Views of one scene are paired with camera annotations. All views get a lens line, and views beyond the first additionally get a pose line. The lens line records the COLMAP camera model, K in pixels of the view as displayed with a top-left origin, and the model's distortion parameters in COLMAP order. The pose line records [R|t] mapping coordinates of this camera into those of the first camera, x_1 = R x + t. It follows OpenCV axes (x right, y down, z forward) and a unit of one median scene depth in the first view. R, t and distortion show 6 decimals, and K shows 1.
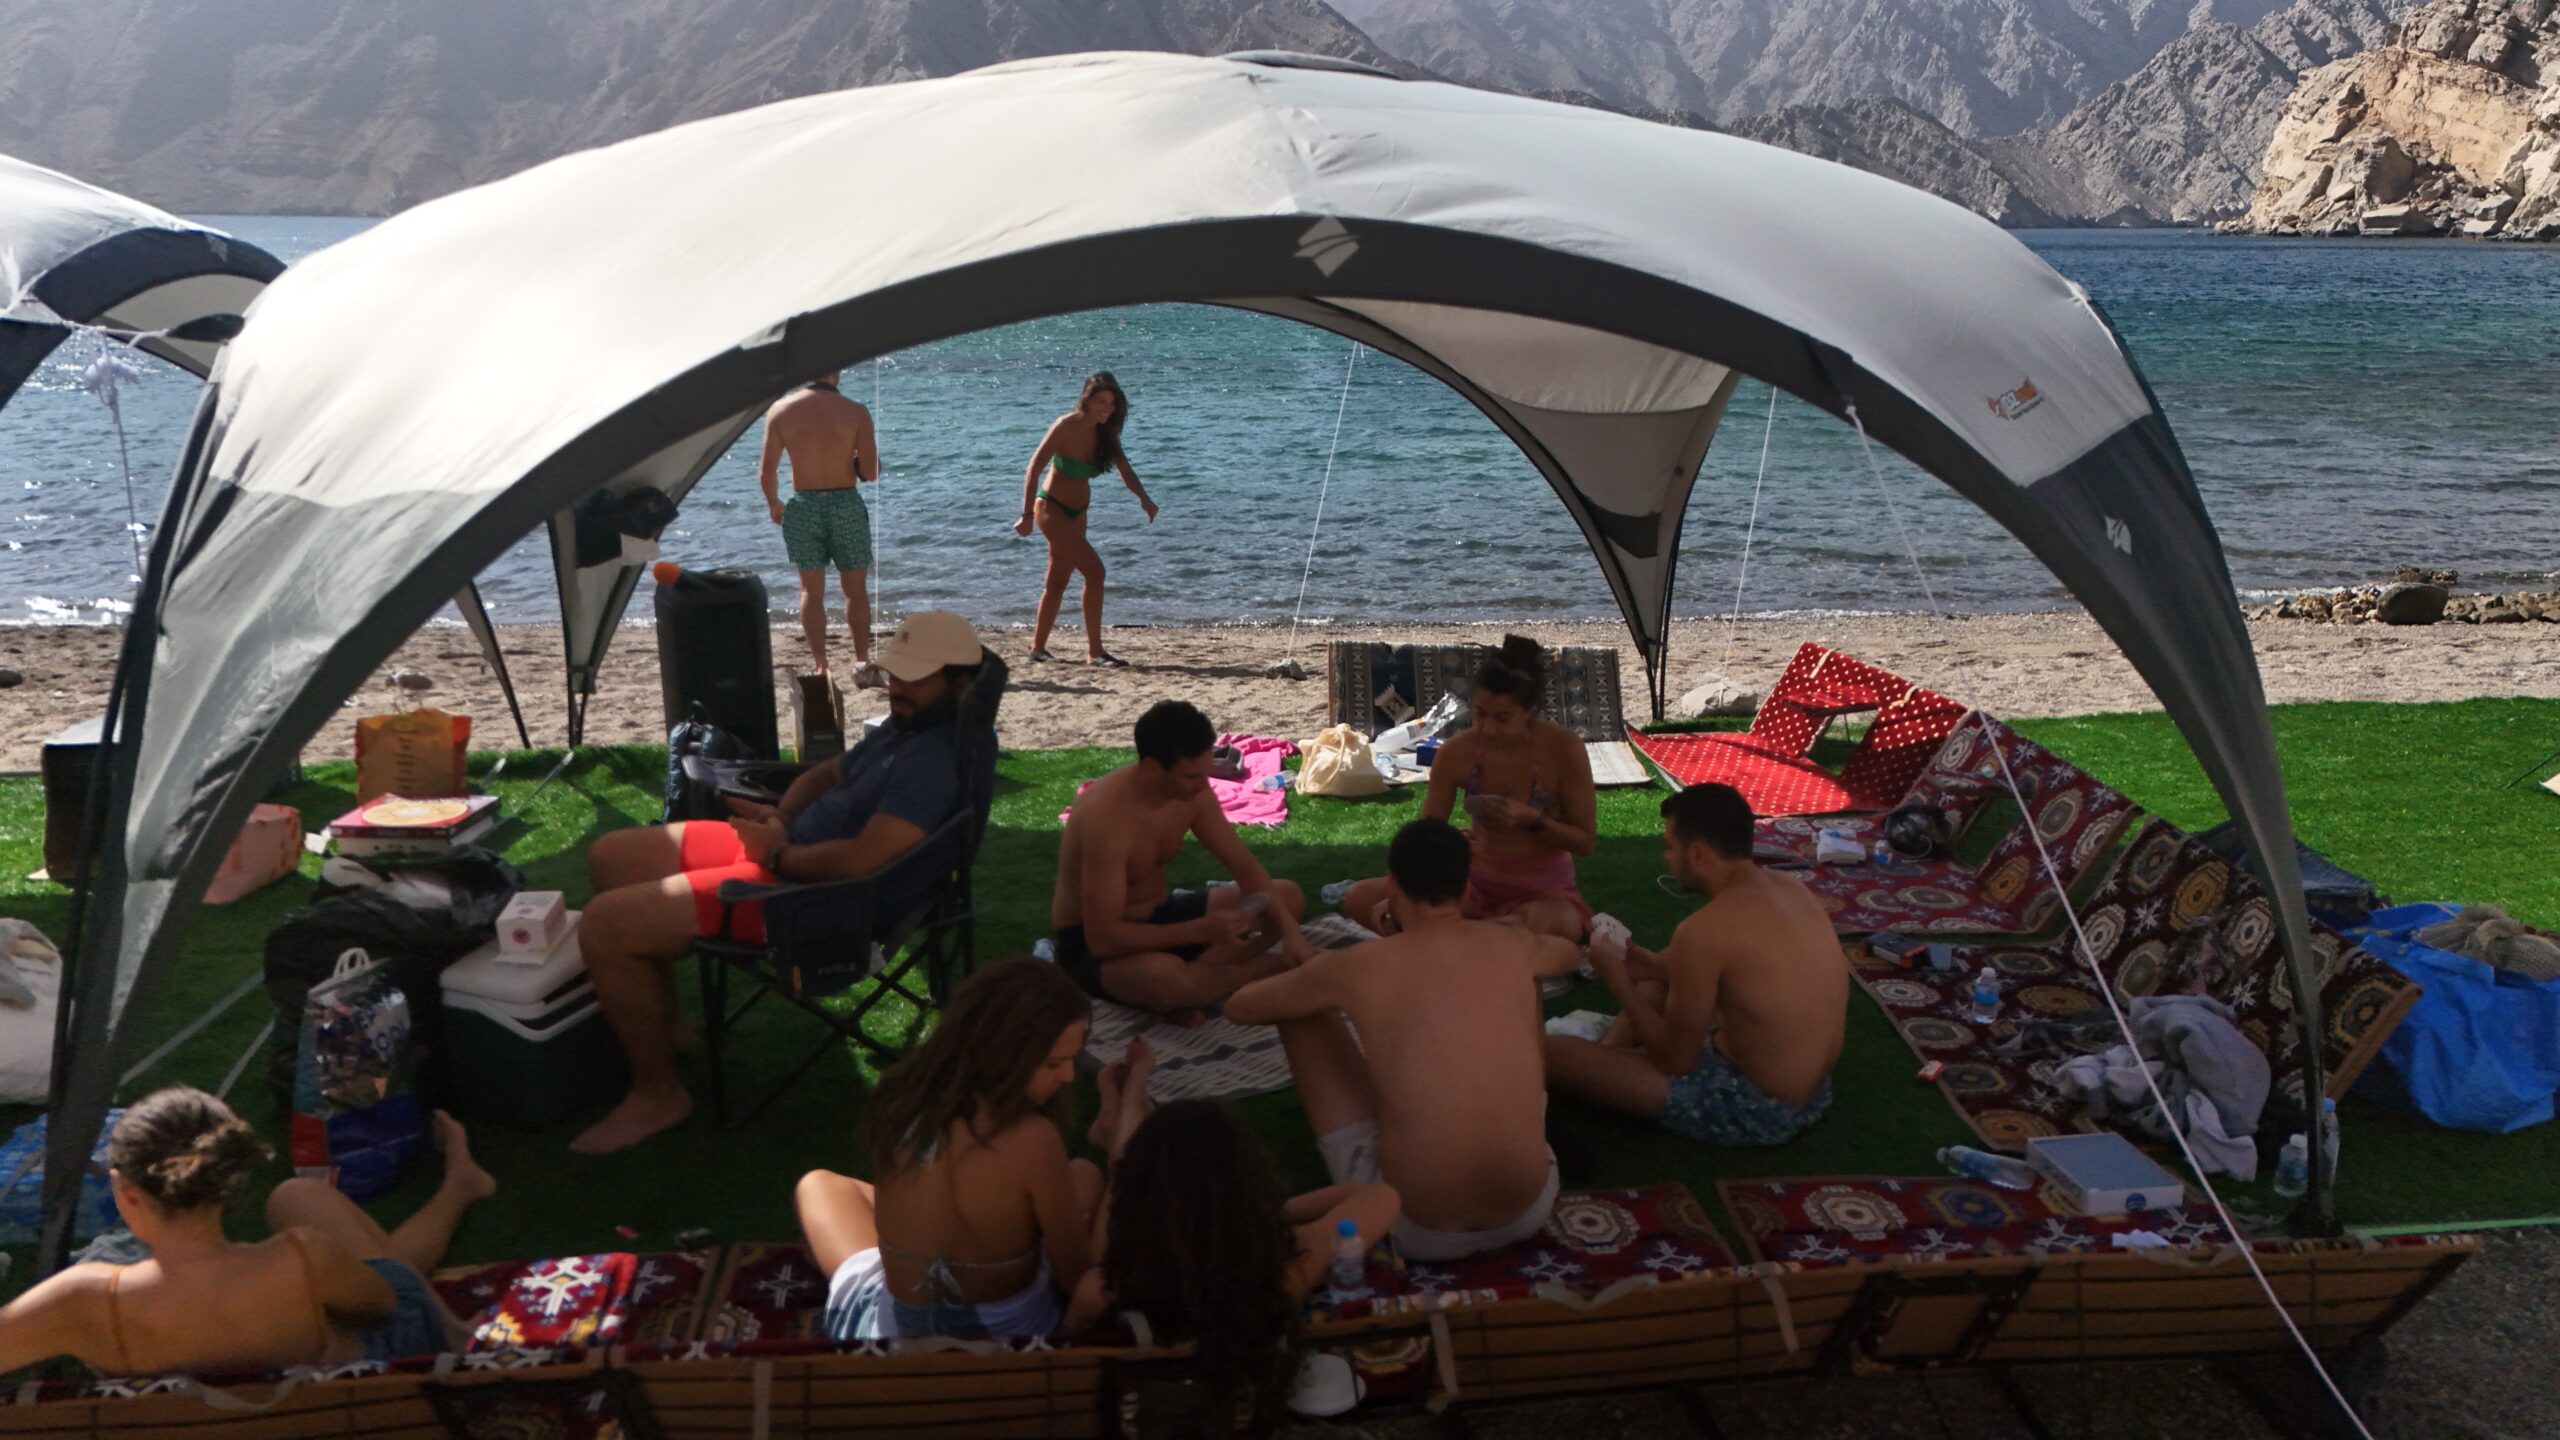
lens RADIAL K [[1870.5, 0, 1271.3], [0, 1870.5, 718.6], [0, 0, 1]] dist [0.072172, -0.054662]
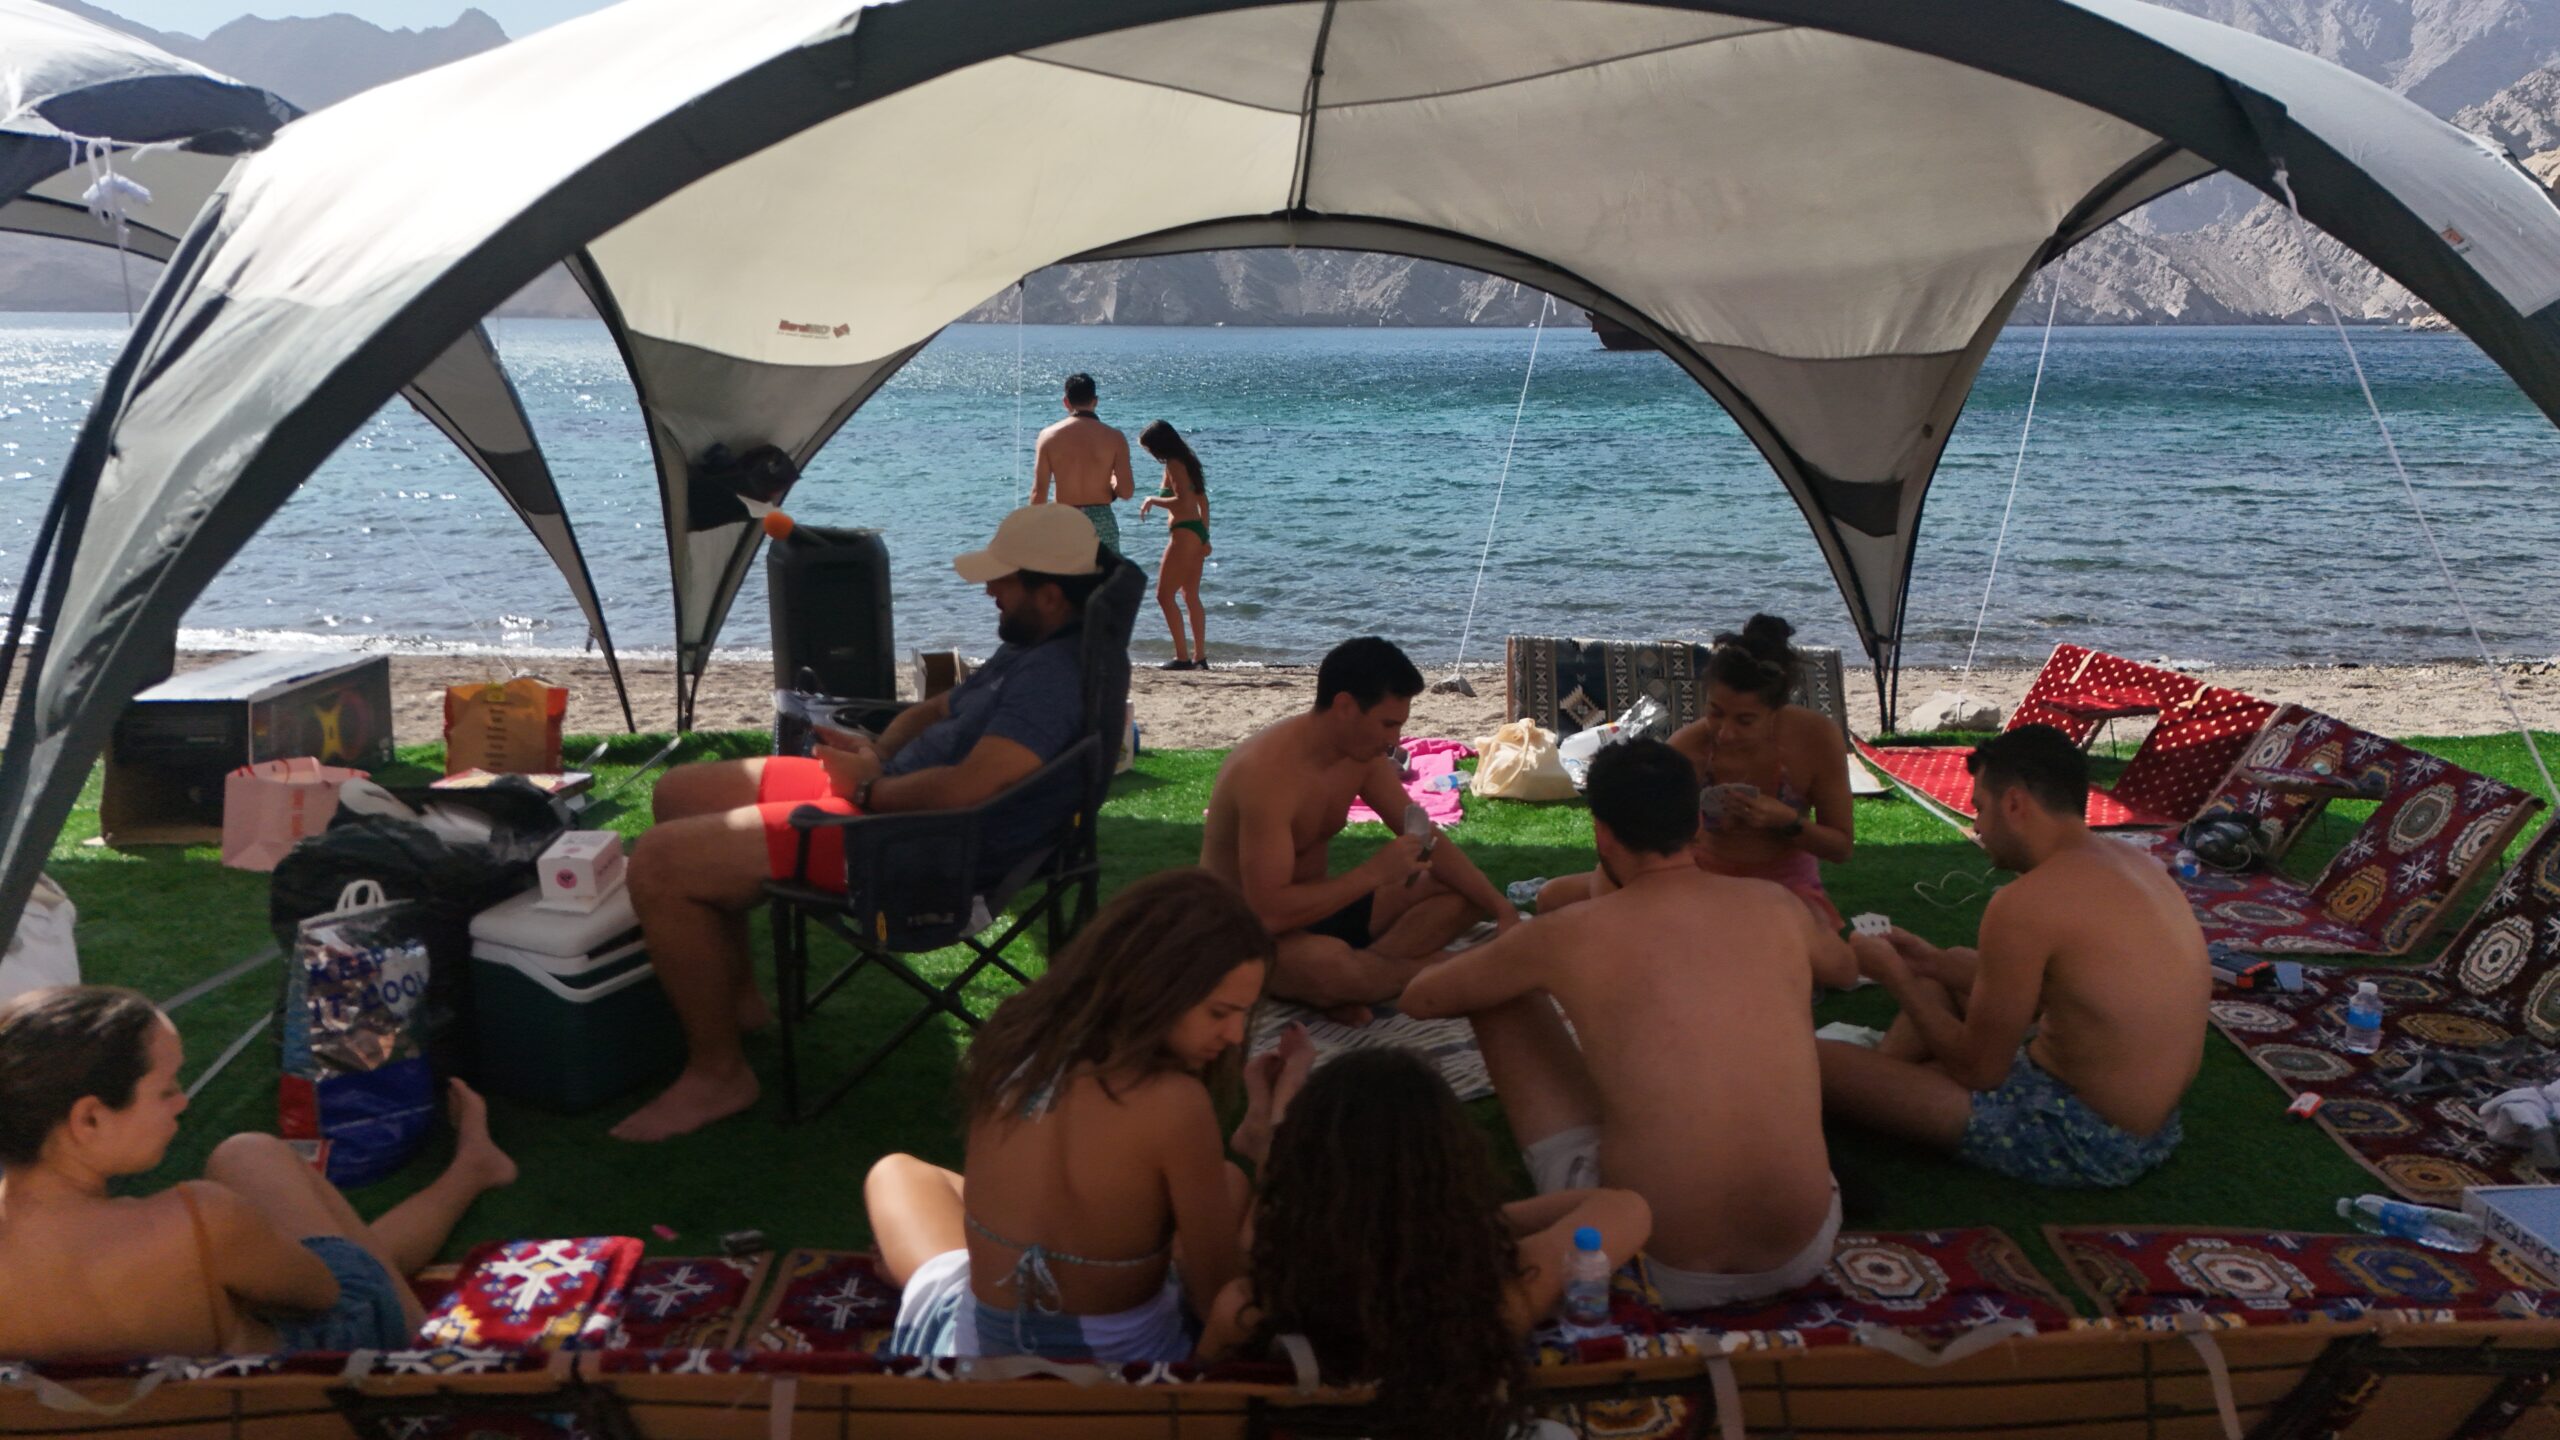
lens RADIAL K [[1870.5, 0, 1271.8], [0, 1870.5, 720.3], [0, 0, 1]] dist [0.072172, -0.054662]
pose [[0.996743, 0.015950, -0.079047, -0.019424], [-0.019764, 0.998666, -0.047708, 0.079177], [0.078180, 0.049115, 0.995729, 0.187576]]
